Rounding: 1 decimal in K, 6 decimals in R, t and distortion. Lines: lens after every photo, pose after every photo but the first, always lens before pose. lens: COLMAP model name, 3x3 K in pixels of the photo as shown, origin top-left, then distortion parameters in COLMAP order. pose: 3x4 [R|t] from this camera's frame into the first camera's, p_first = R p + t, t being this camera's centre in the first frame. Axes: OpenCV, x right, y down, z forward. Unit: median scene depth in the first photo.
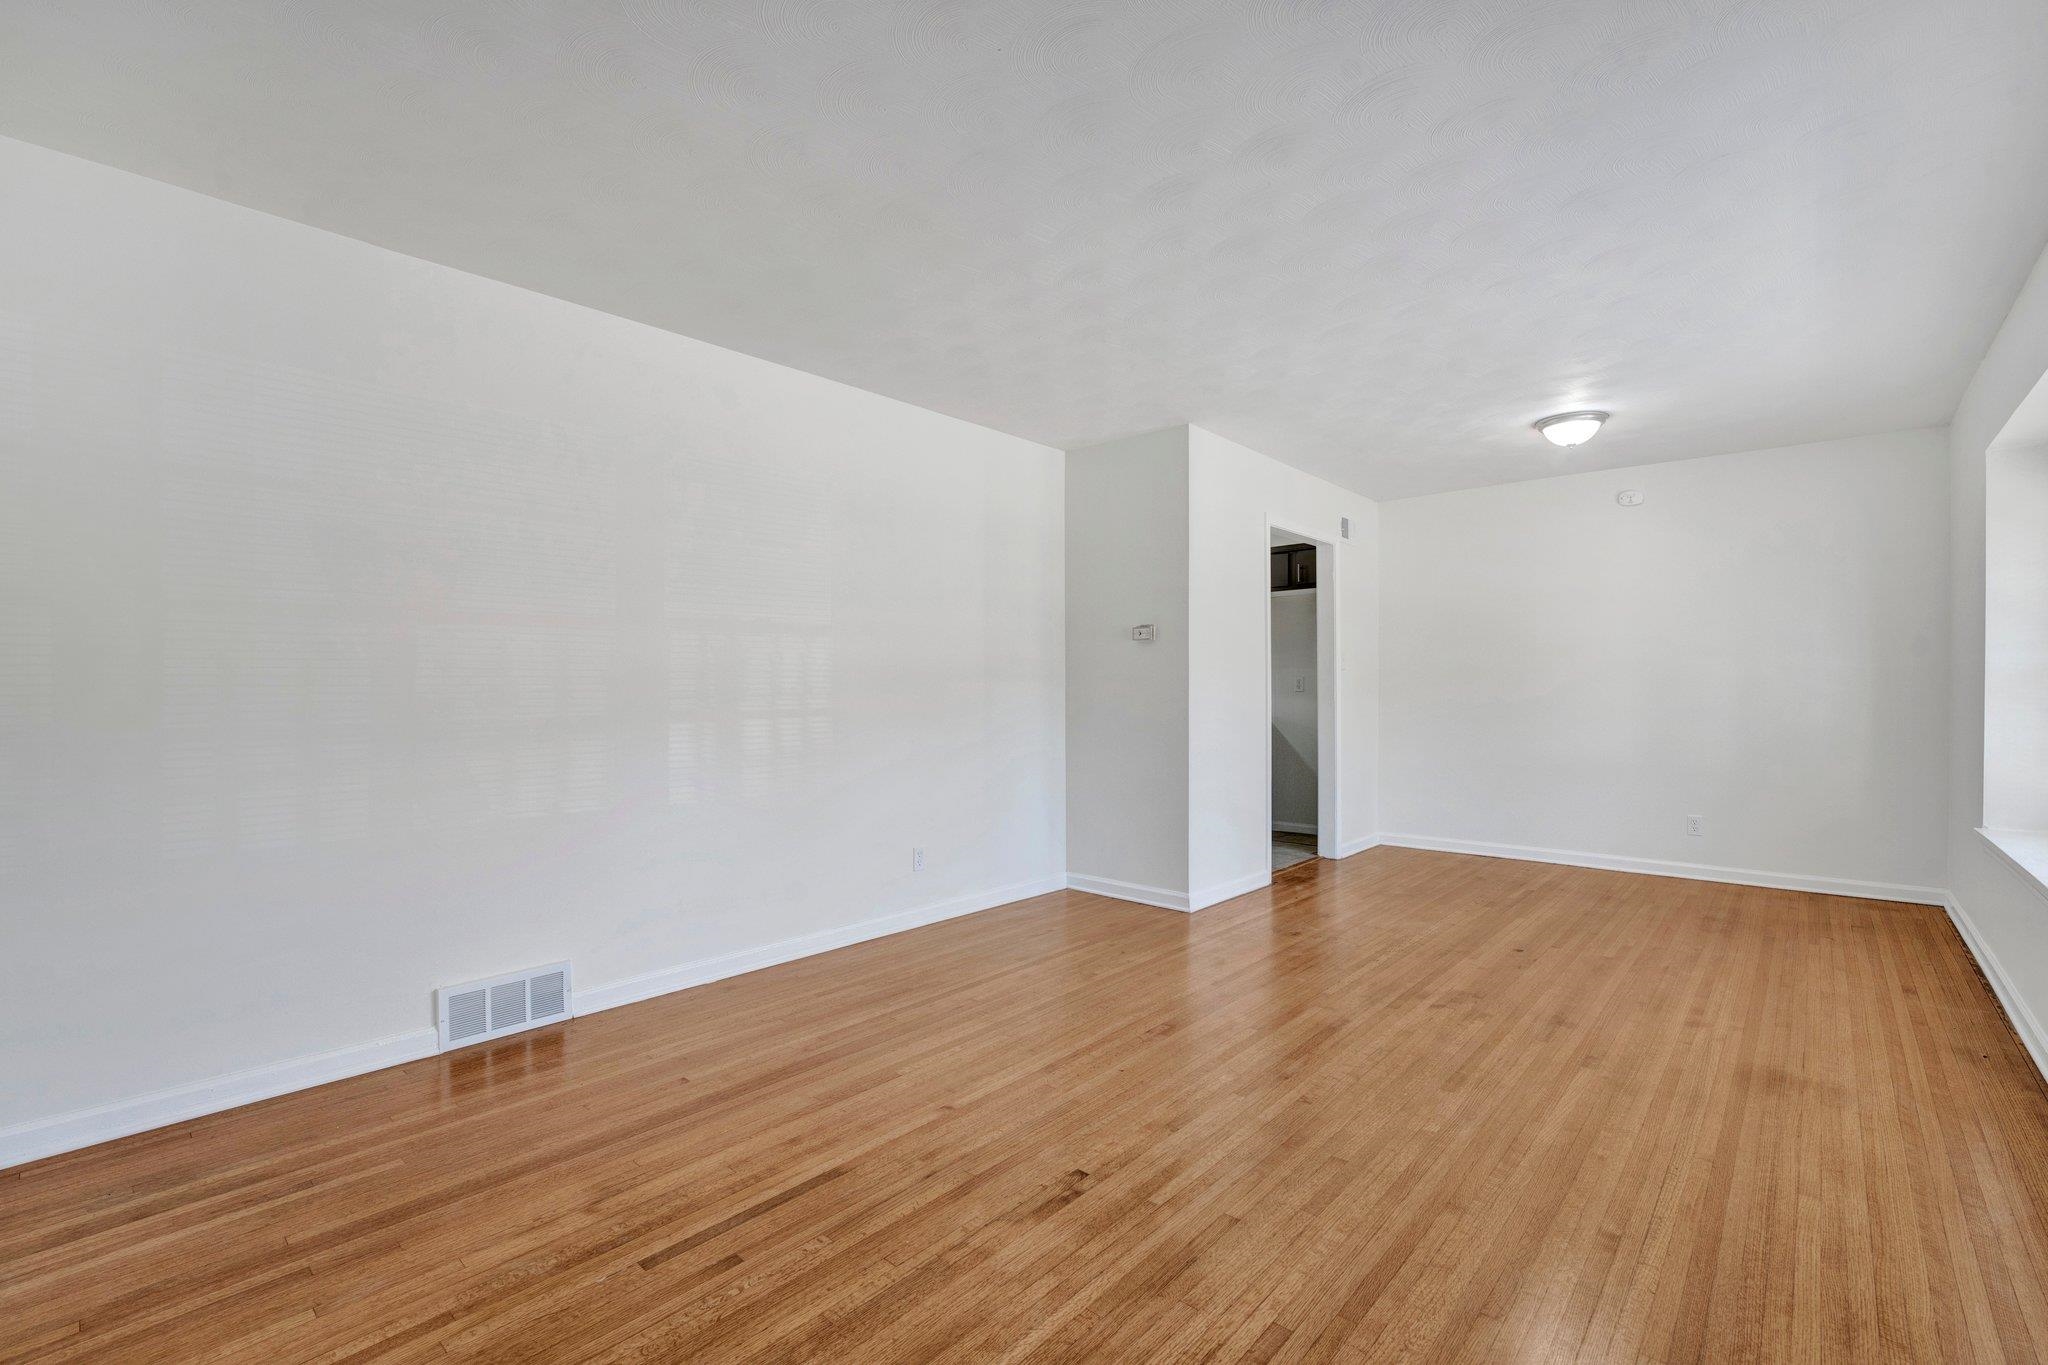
lens RADIAL K [[892.4, 0, 1010.6], [0, 892.4, 691.9], [0, 0, 1]] dist [-0.032572, 0.000326]
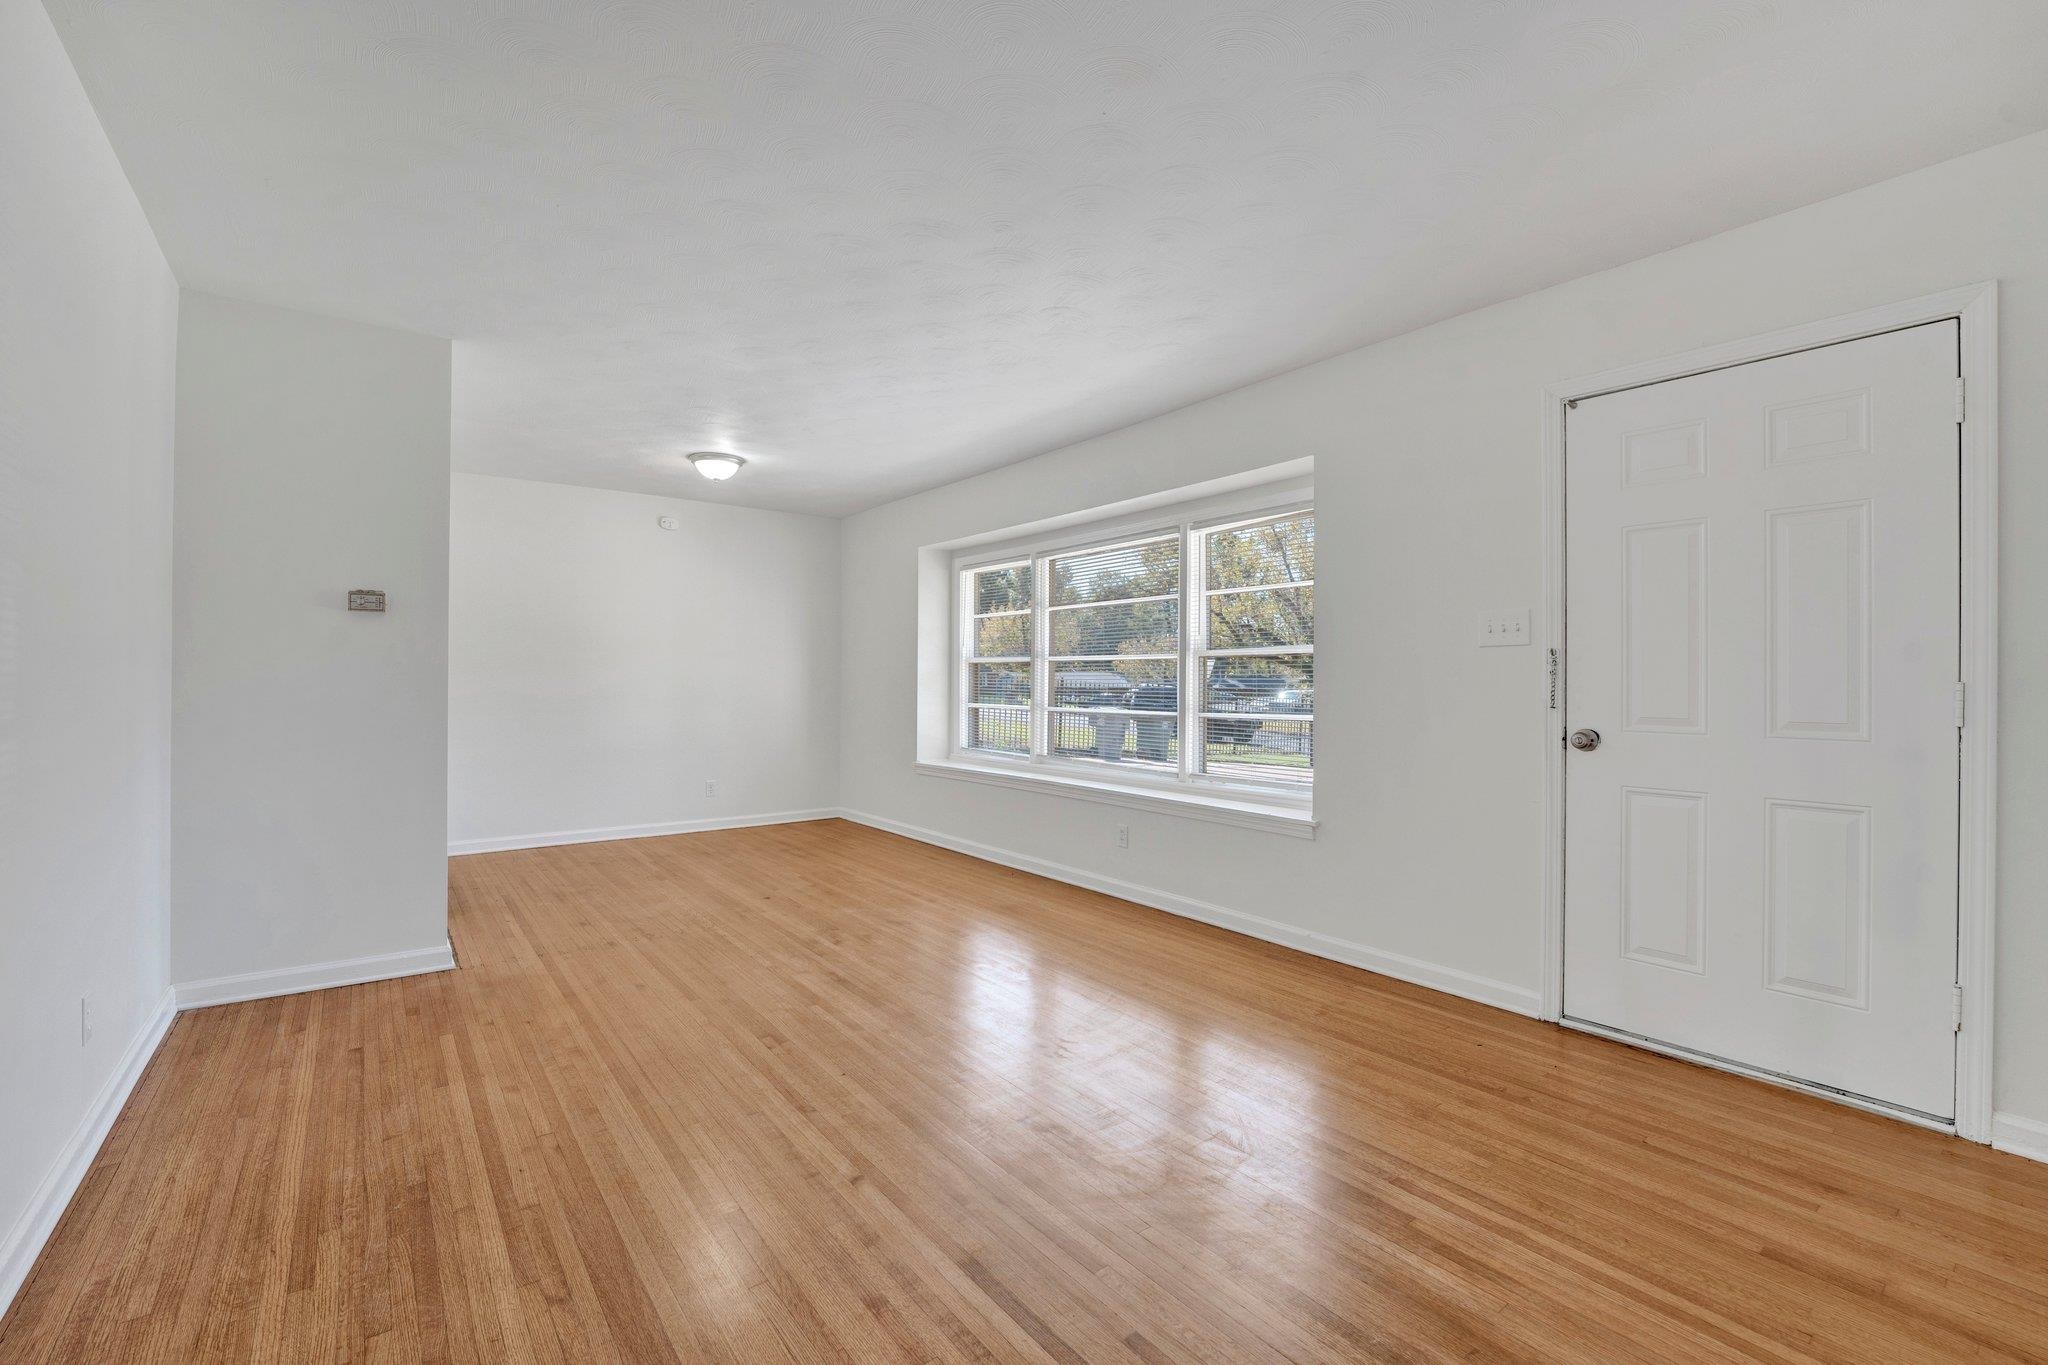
lens RADIAL K [[871.7, 0, 1025.4], [0, 871.7, 677.0], [0, 0, 1]] dist [-0.029325, 0.003857]
pose [[0.171808, 0.004395, 0.985121, -0.653968], [0.001785, 0.999987, -0.004772, -0.006419], [-0.985129, 0.002579, 0.171798, 0.529100]]
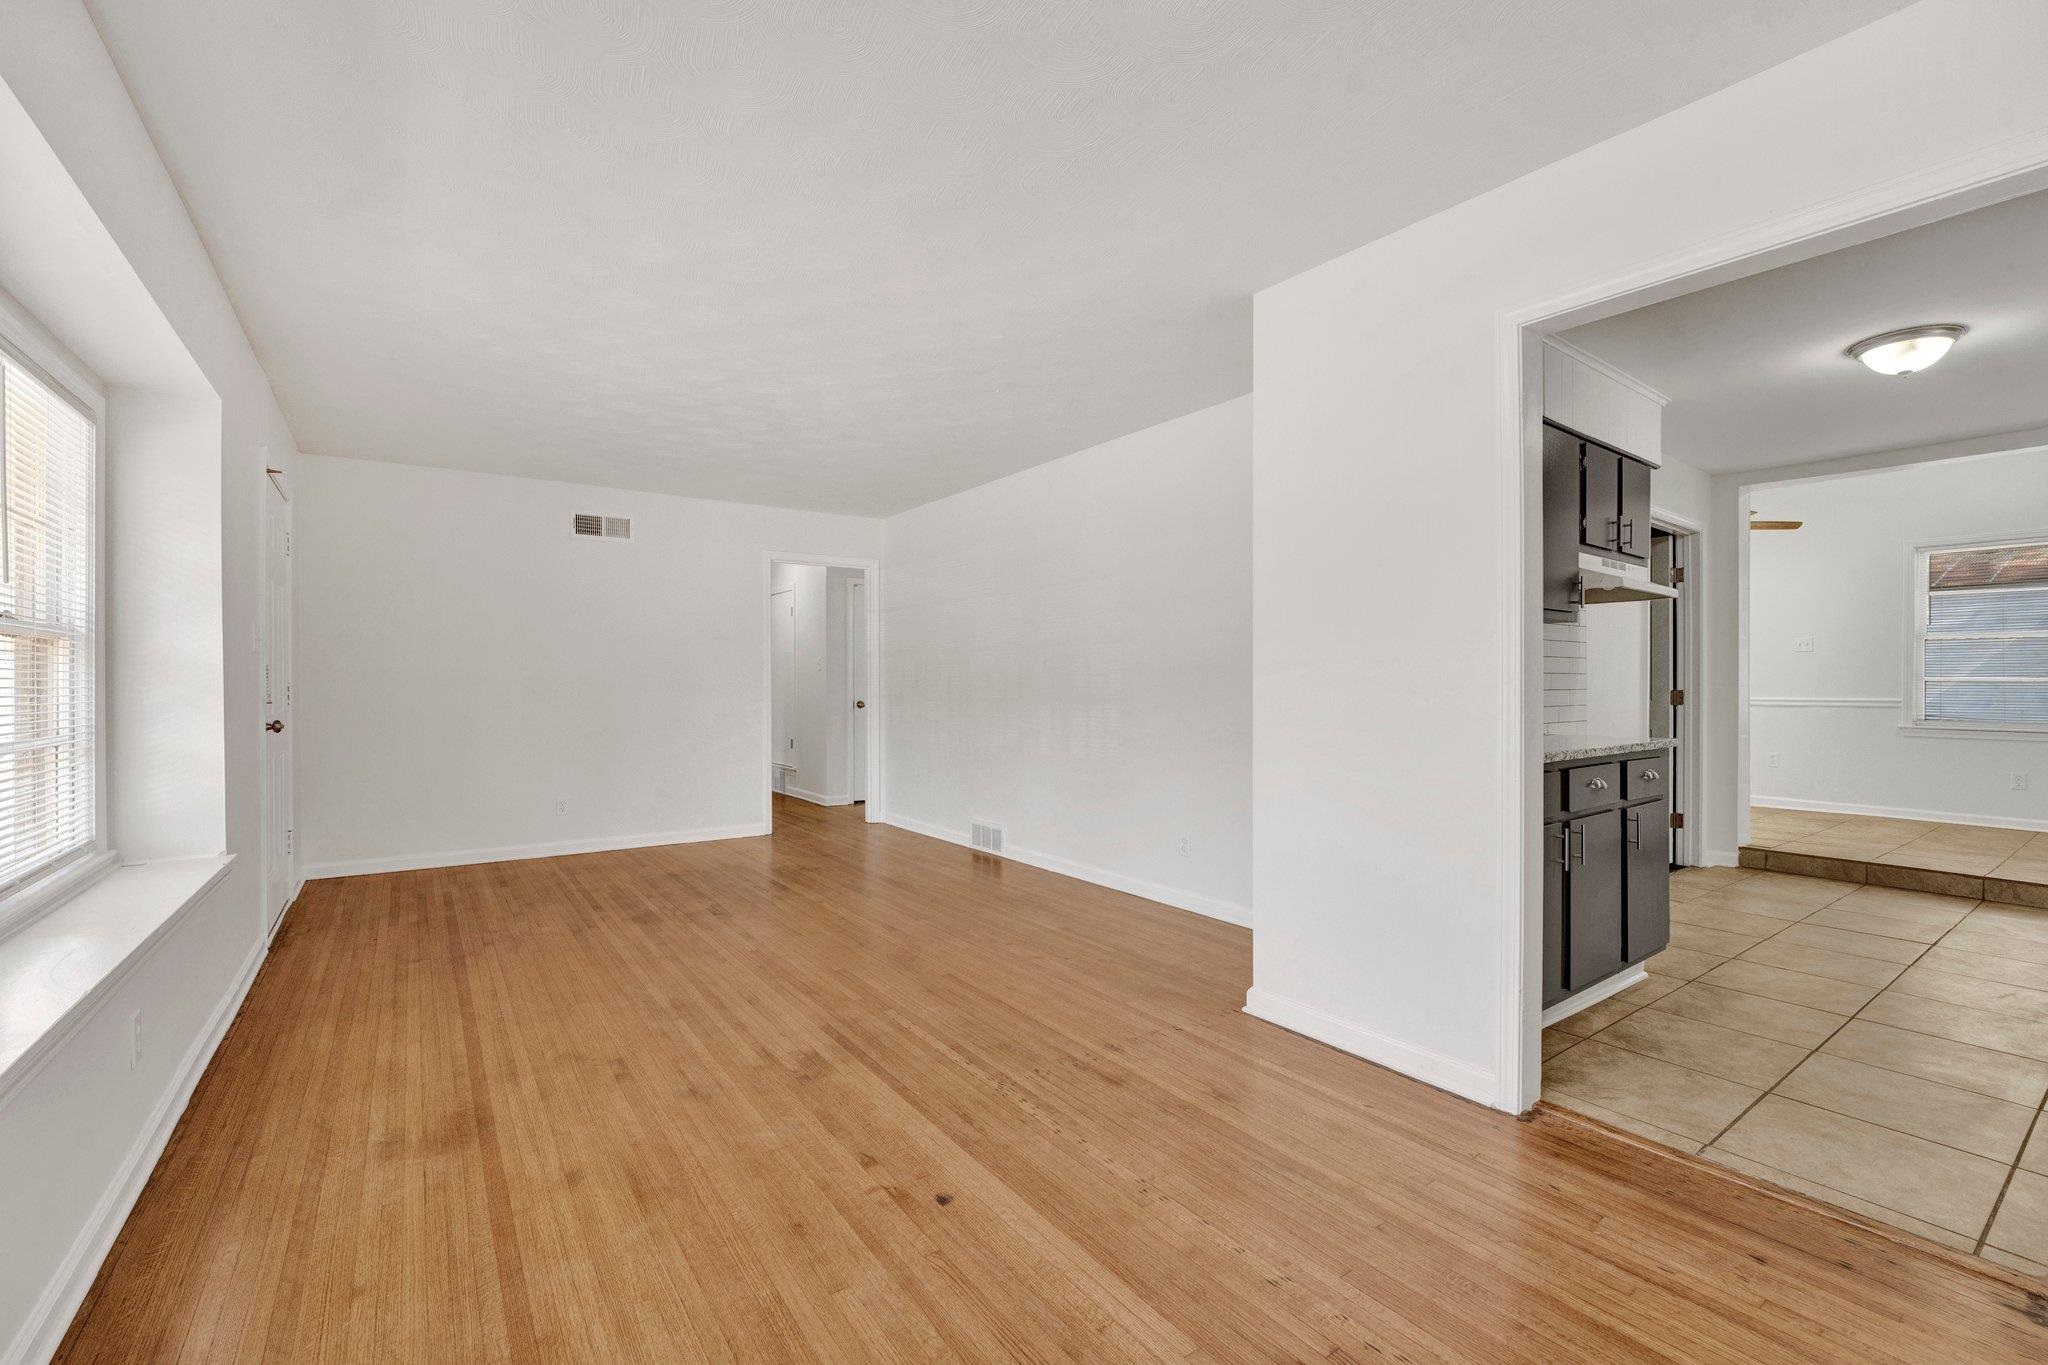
lens RADIAL K [[871.7, 0, 1025.4], [0, 871.7, 677.0], [0, 0, 1]] dist [-0.029325, 0.003857]
pose [[-0.203035, 0.000991, -0.979171, 1.277030], [-0.003827, 0.999991, 0.001806, -0.018402], [0.979164, 0.004114, -0.203029, 1.377128]]
